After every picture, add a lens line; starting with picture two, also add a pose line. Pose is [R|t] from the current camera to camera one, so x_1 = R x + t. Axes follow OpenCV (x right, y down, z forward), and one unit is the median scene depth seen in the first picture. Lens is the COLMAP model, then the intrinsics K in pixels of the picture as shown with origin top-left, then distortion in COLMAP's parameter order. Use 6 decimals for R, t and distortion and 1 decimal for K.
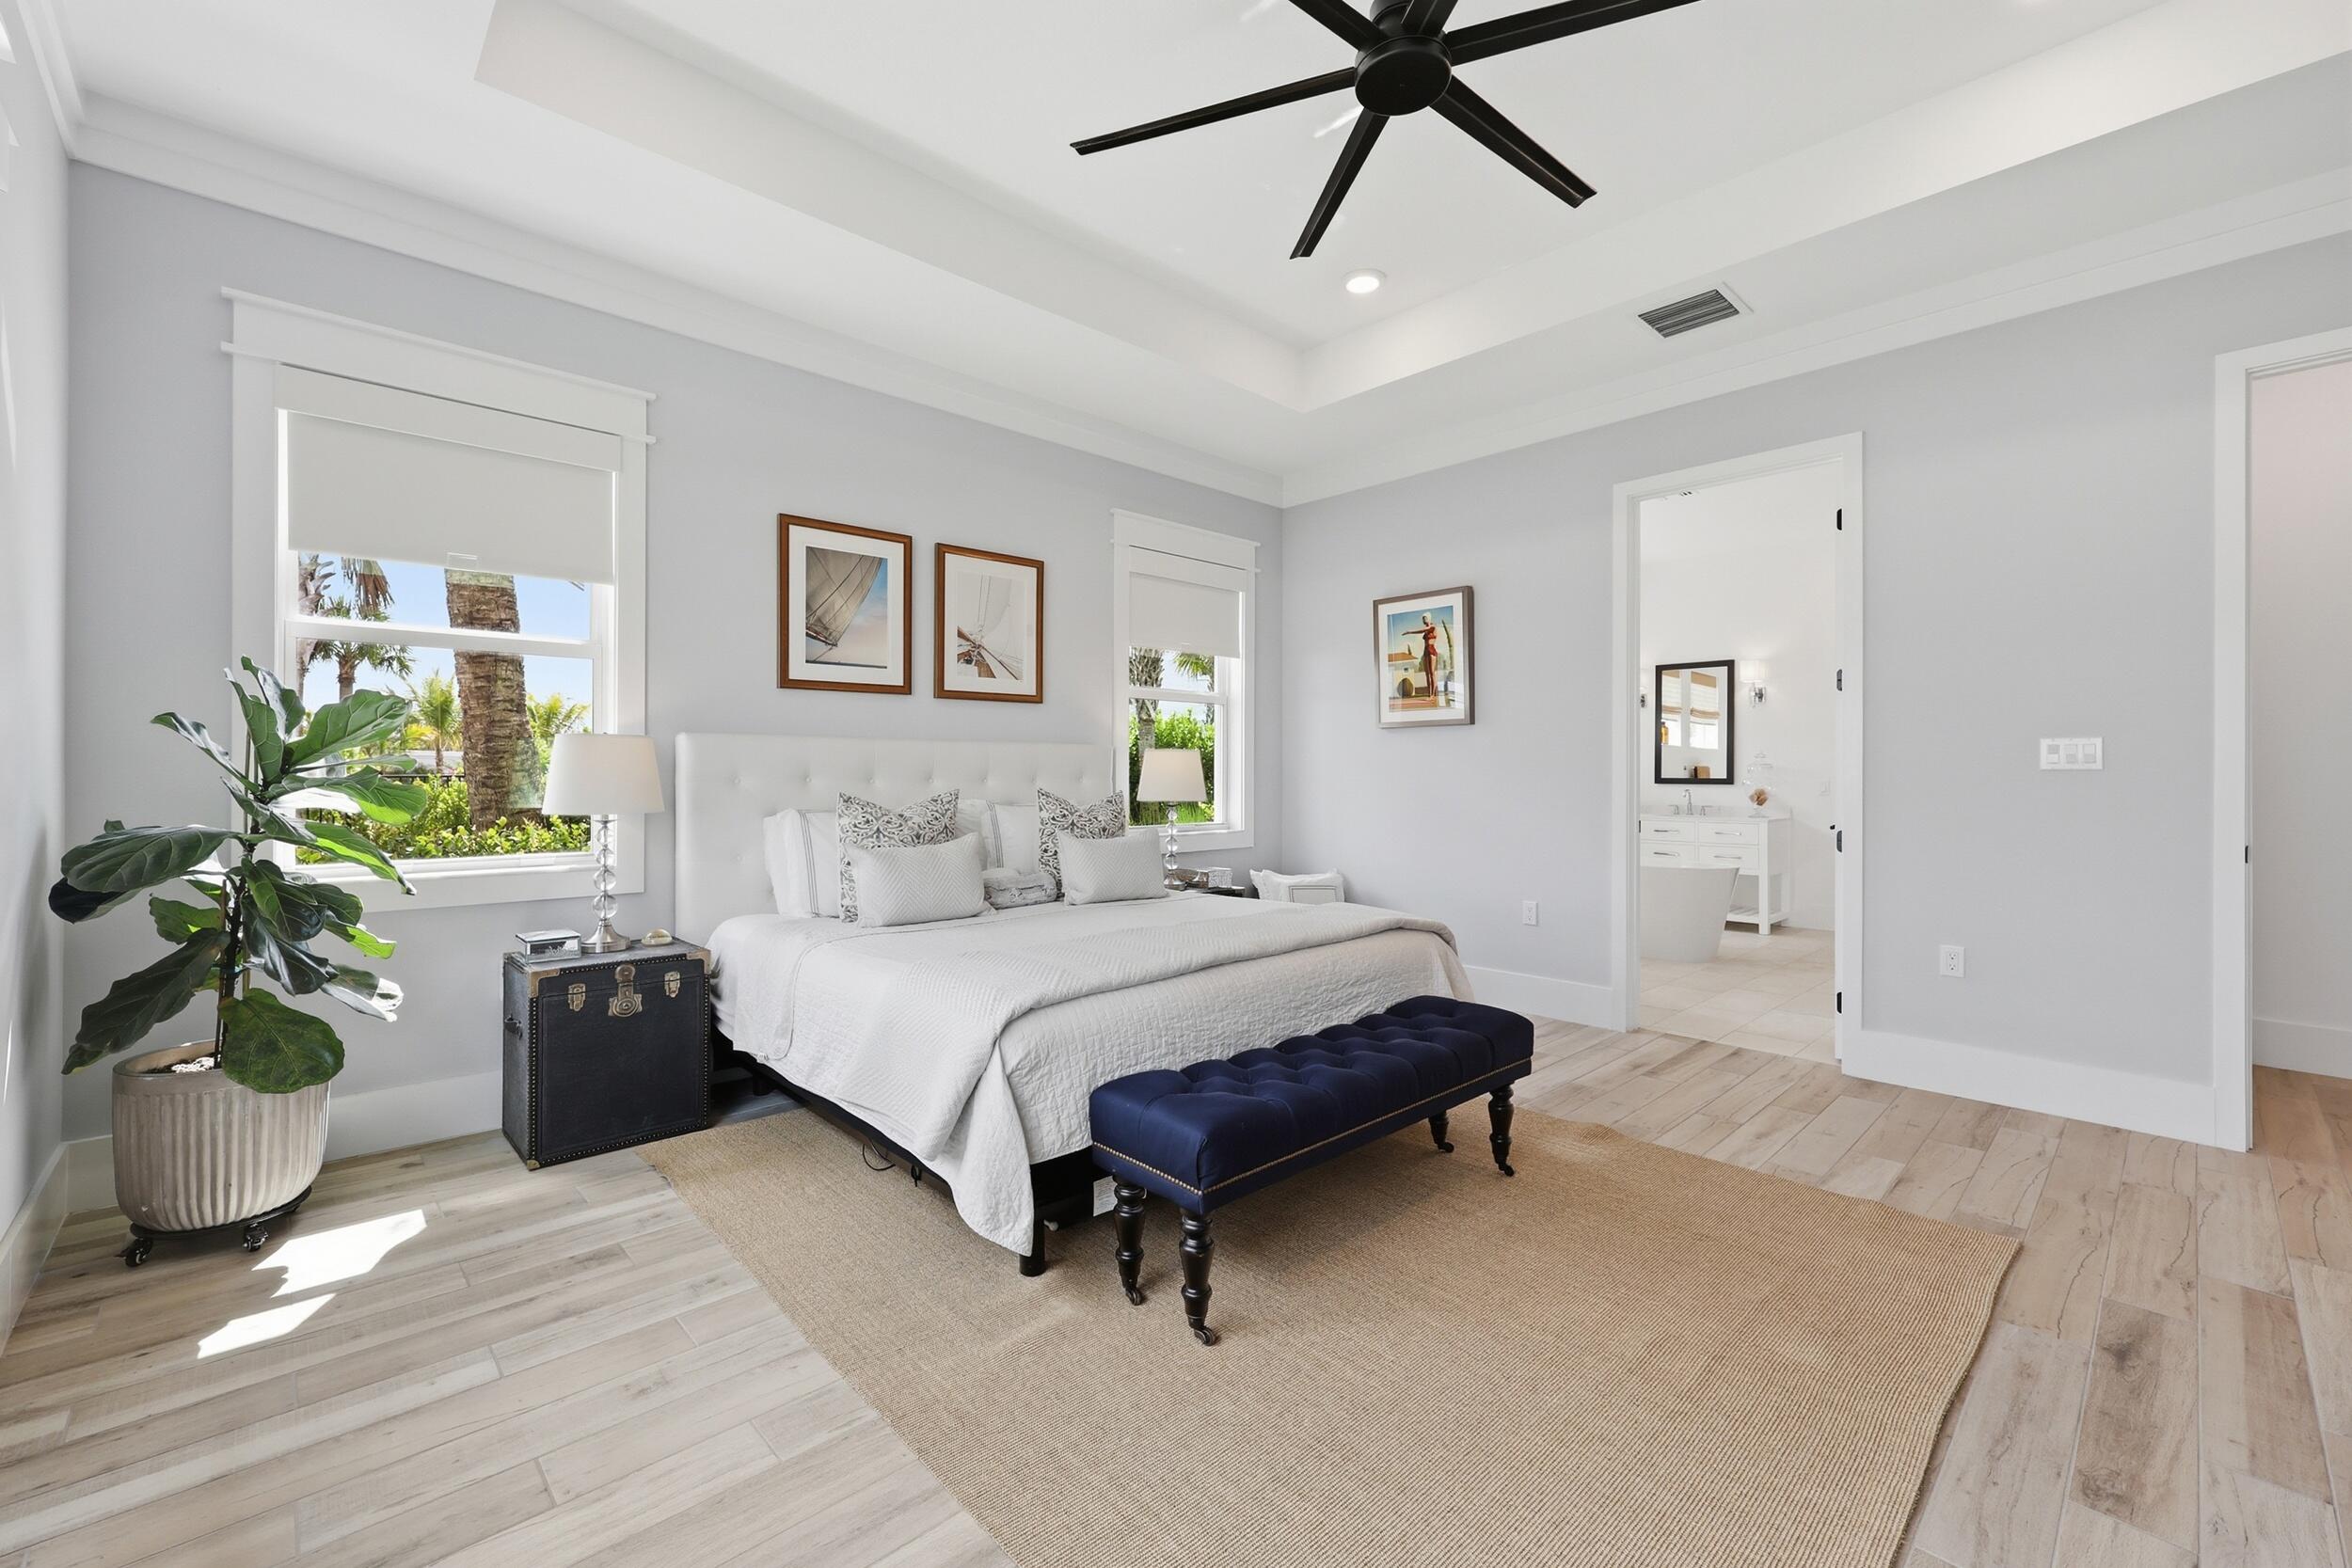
lens RADIAL K [[966.0, 0, 1169.2], [0, 966.0, 777.9], [0, 0, 1]] dist [0.003193, -0.000650]
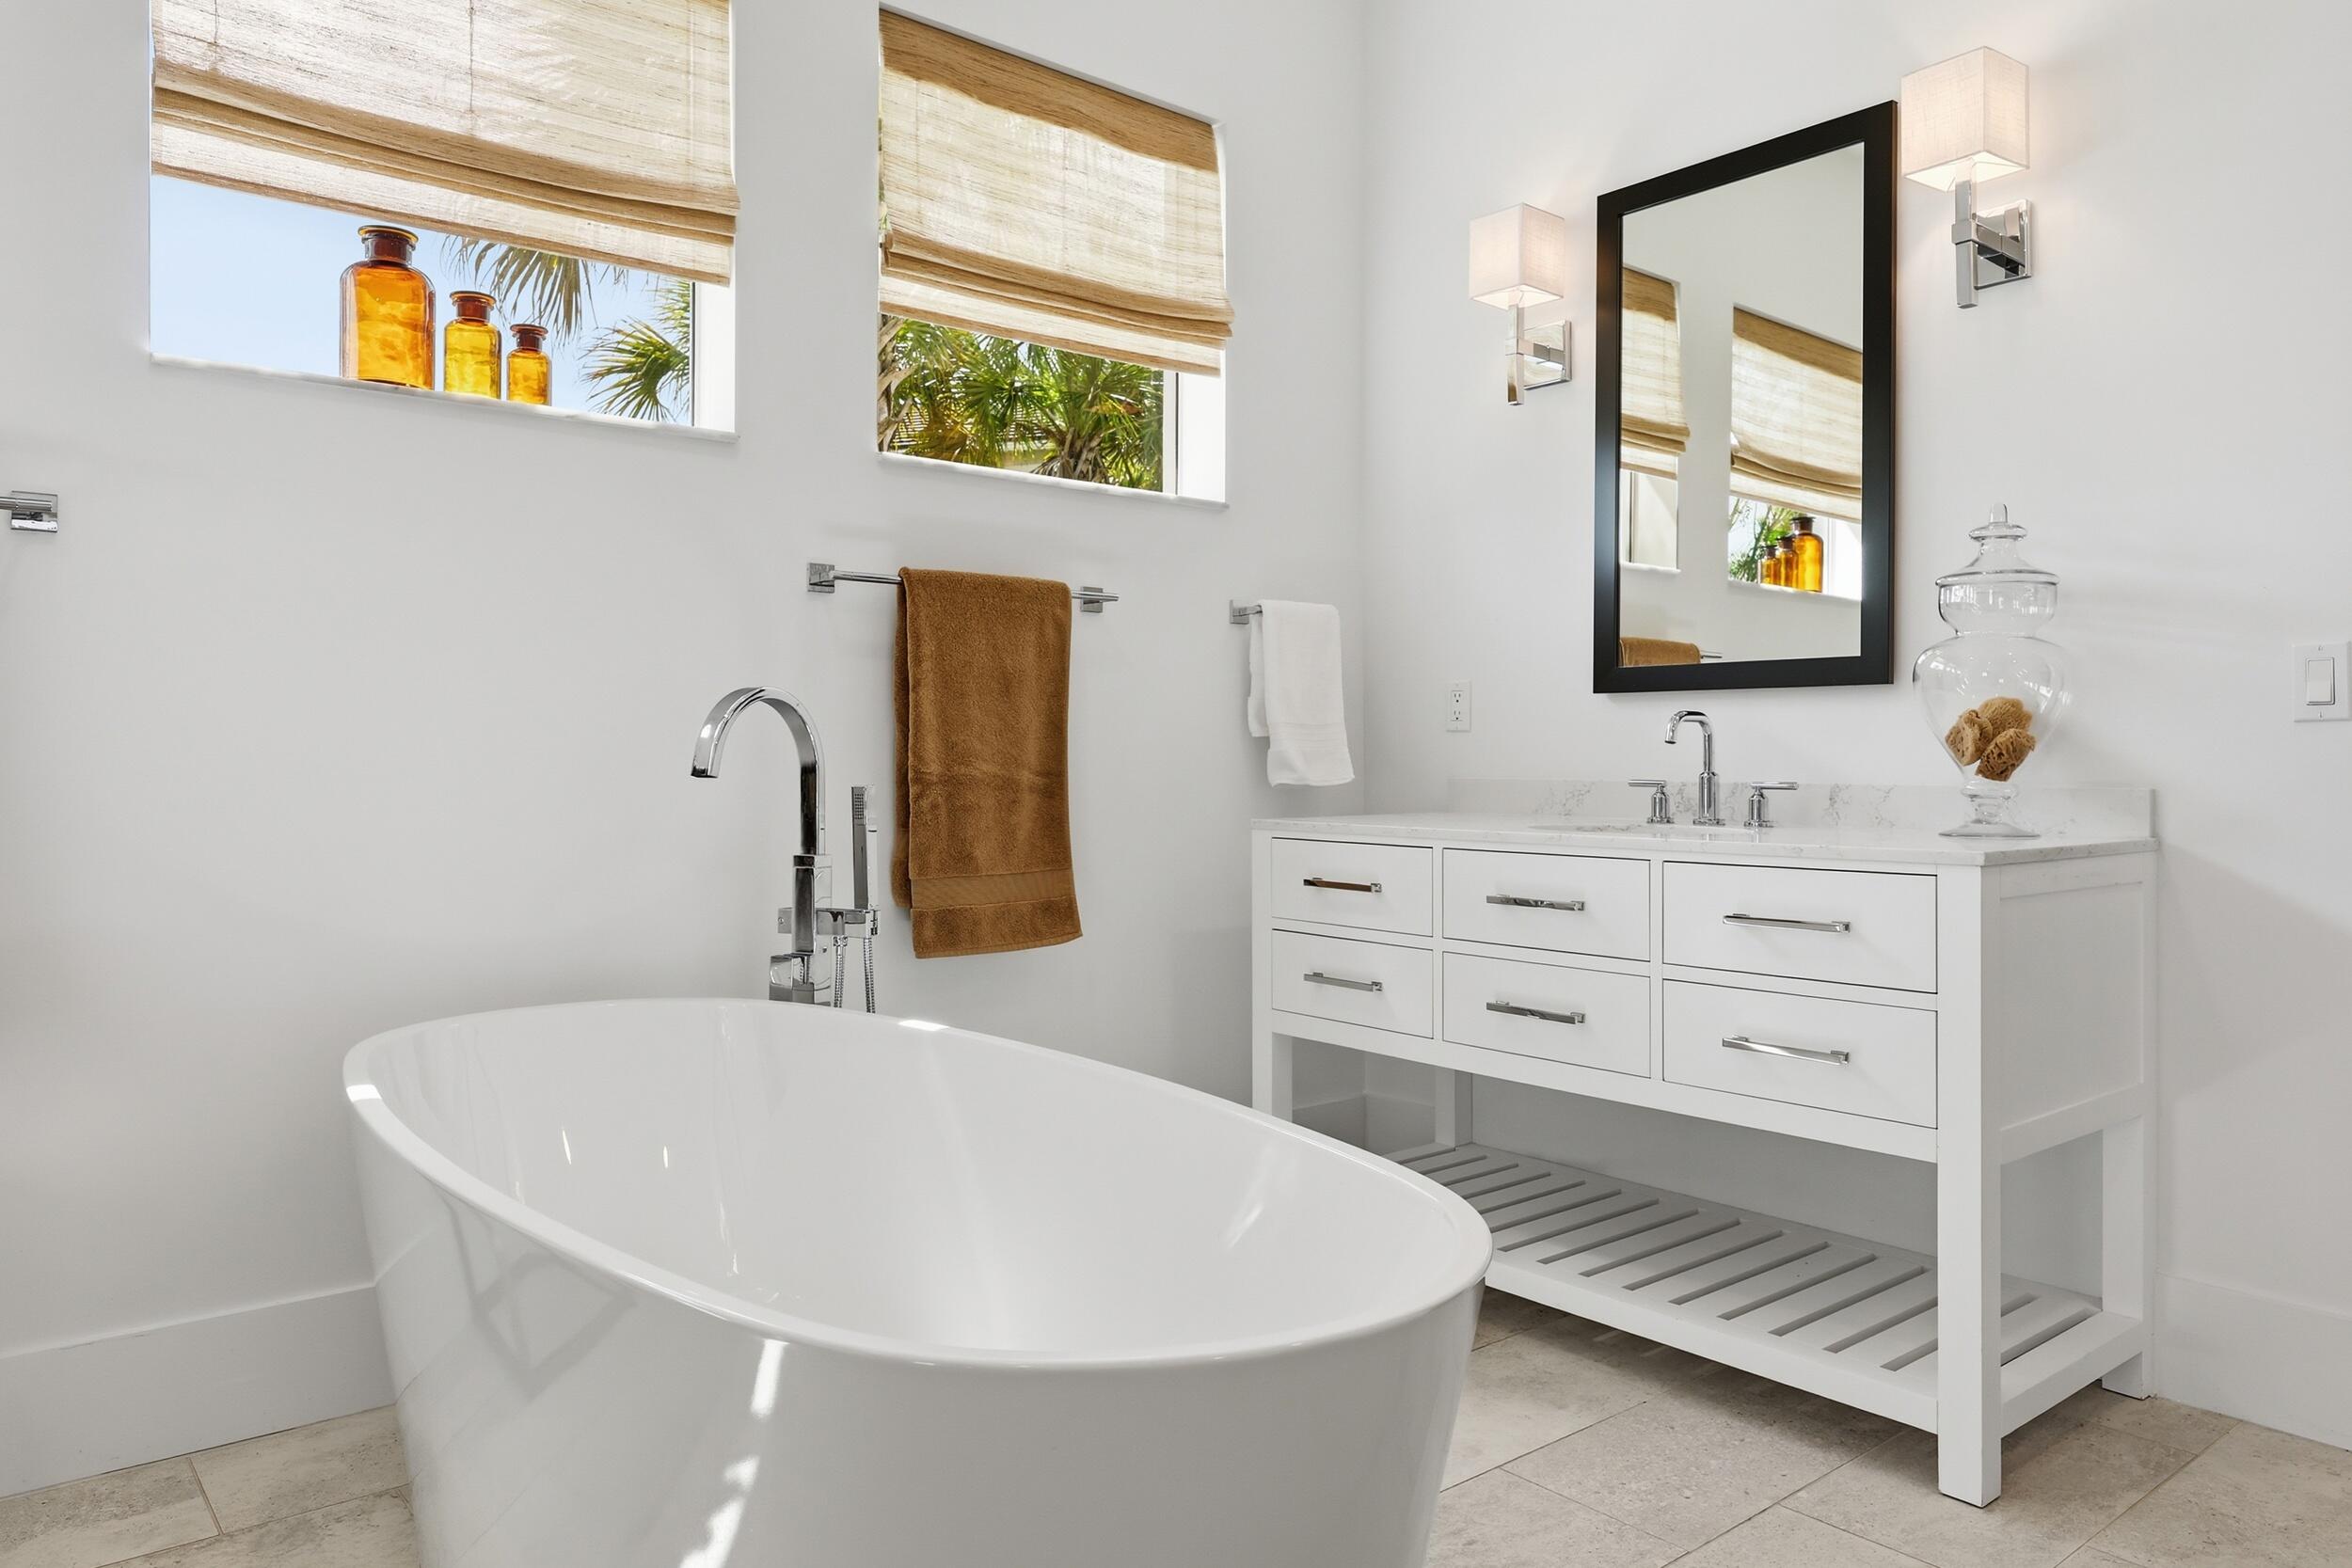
lens RADIAL K [[1583.0, 0, 1177.2], [0, 1583.0, 745.4], [0, 0, 1]] dist [0.007375, -0.003131]
pose [[0.997401, 0.004336, -0.071914, 0.452203], [-0.006076, 0.999693, -0.024000, 0.029989], [0.071788, 0.024375, 0.997122, 0.640899]]
